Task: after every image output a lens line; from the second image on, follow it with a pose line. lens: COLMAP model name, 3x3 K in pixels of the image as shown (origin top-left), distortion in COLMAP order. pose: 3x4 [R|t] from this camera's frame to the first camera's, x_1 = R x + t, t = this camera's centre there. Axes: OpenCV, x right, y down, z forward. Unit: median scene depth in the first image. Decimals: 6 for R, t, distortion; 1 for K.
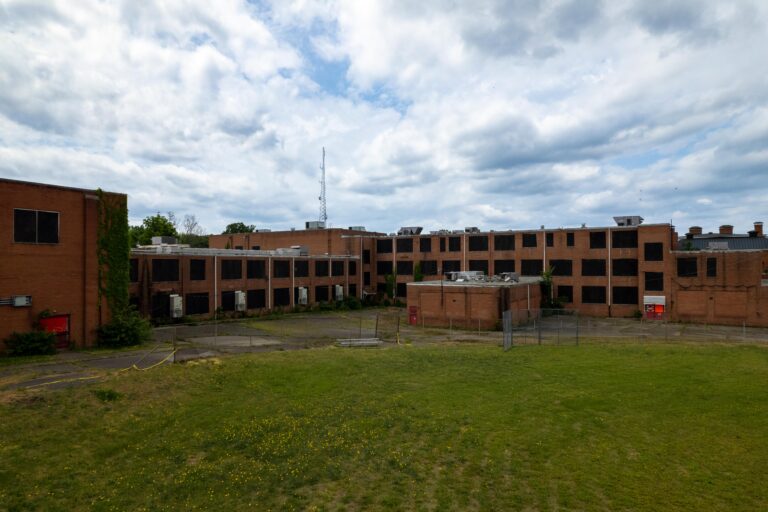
lens RADIAL K [[485.2, 0, 387.0], [0, 485.2, 256.7], [0, 0, 1]] dist [-0.034647, 0.000923]
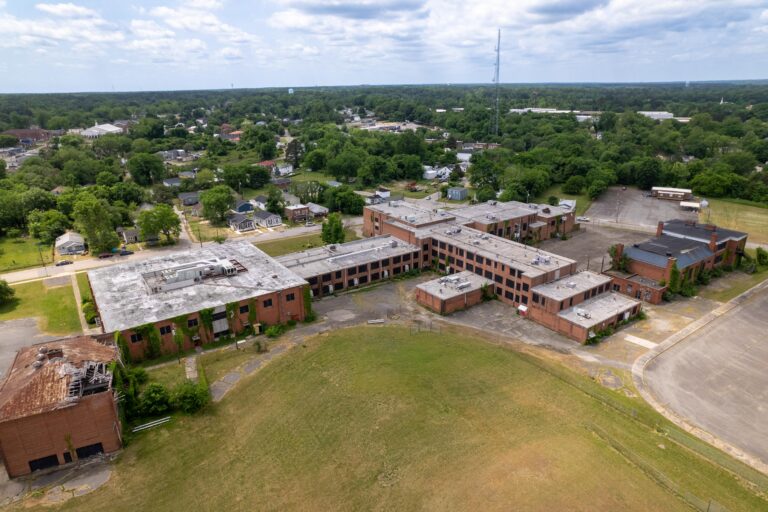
lens RADIAL K [[485.2, 0, 382.7], [0, 485.2, 254.4], [0, 0, 1]] dist [-0.034647, 0.000923]
pose [[0.909467, 0.124525, -0.396690, 0.718389], [0.019678, 0.940135, 0.340232, -0.795173], [0.415310, -0.317236, 0.852572, -0.949938]]
